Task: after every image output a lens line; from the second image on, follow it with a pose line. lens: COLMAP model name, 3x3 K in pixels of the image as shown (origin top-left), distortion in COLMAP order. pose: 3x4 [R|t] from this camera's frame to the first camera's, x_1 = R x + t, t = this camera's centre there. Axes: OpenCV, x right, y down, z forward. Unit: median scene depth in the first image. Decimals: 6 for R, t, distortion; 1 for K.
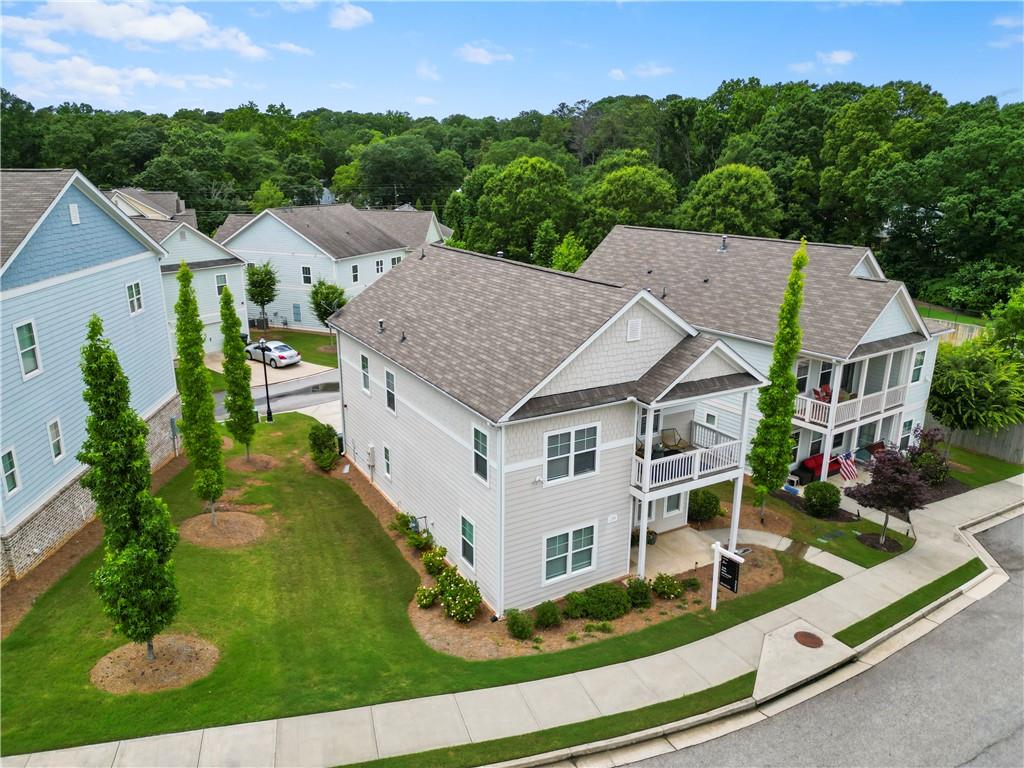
lens RADIAL K [[719.5, 0, 512.0], [0, 719.5, 384.0], [0, 0, 1]] dist [0.074191, -0.076131]
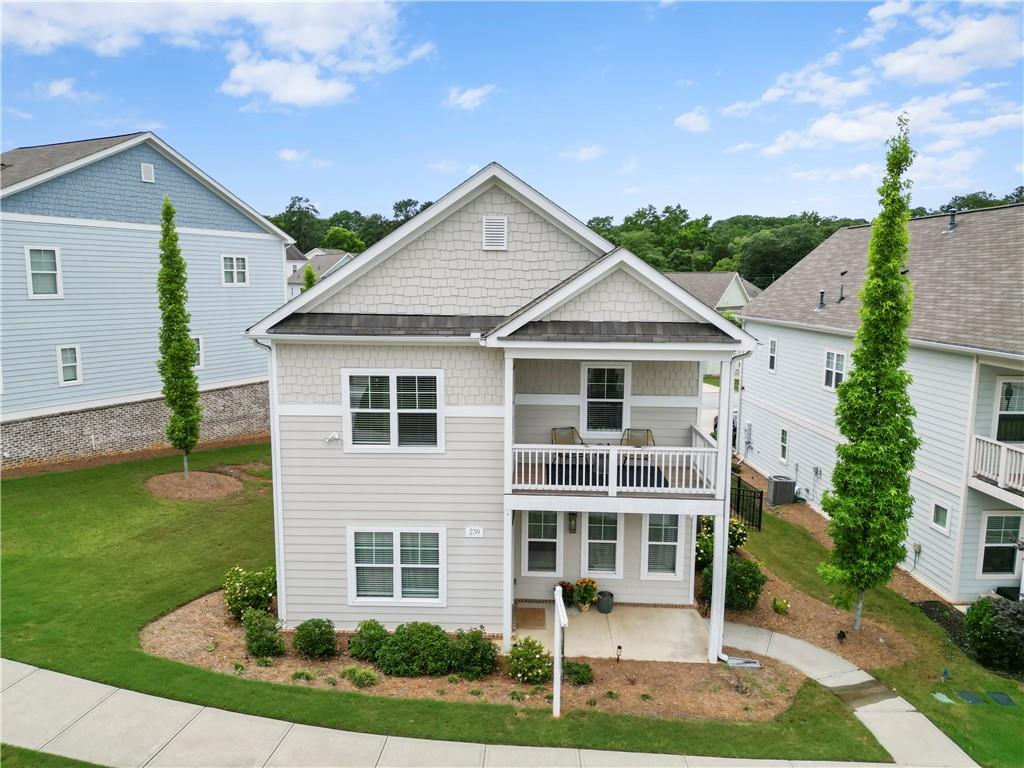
lens RADIAL K [[719.5, 0, 512.0], [0, 719.5, 384.0], [0, 0, 1]] dist [0.074191, -0.076131]
pose [[0.841903, 0.074621, -0.534445, 0.525638], [-0.153895, 0.982465, -0.105252, 0.122773], [0.517220, 0.170861, 0.838624, 0.463476]]
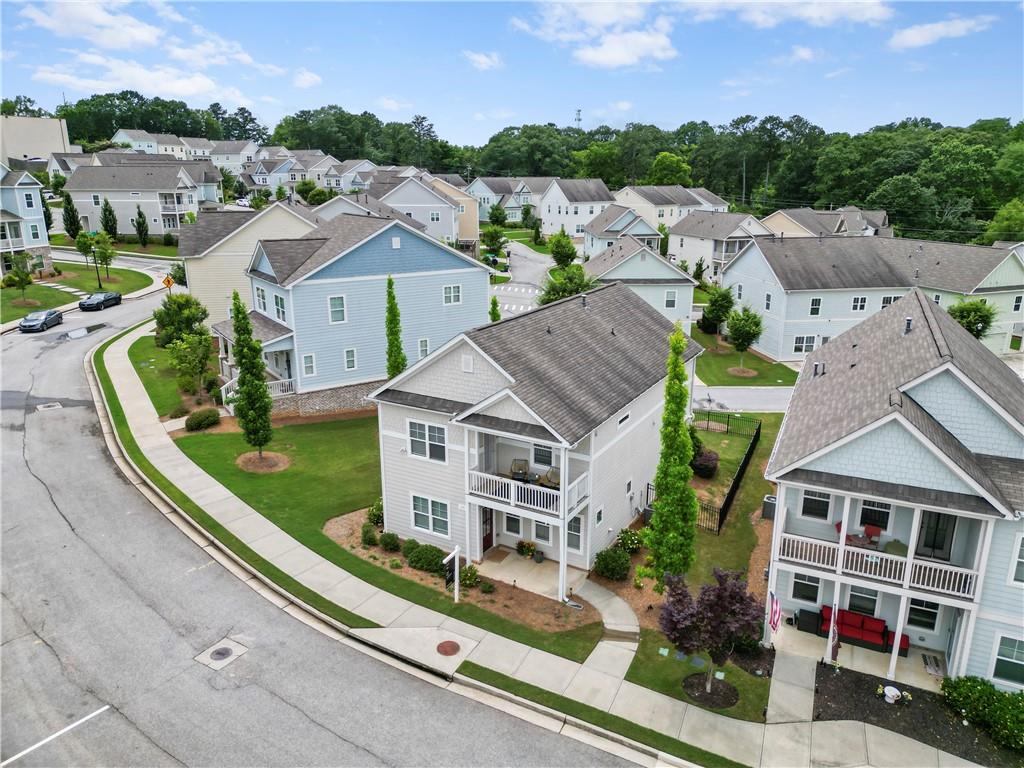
lens RADIAL K [[719.5, 0, 512.0], [0, 719.5, 384.0], [0, 0, 1]] dist [0.074191, -0.076131]
pose [[0.490743, 0.235348, -0.838918, 1.242690], [-0.243224, 0.961557, 0.127474, -0.214247], [0.836668, 0.141488, 0.529119, 0.382914]]
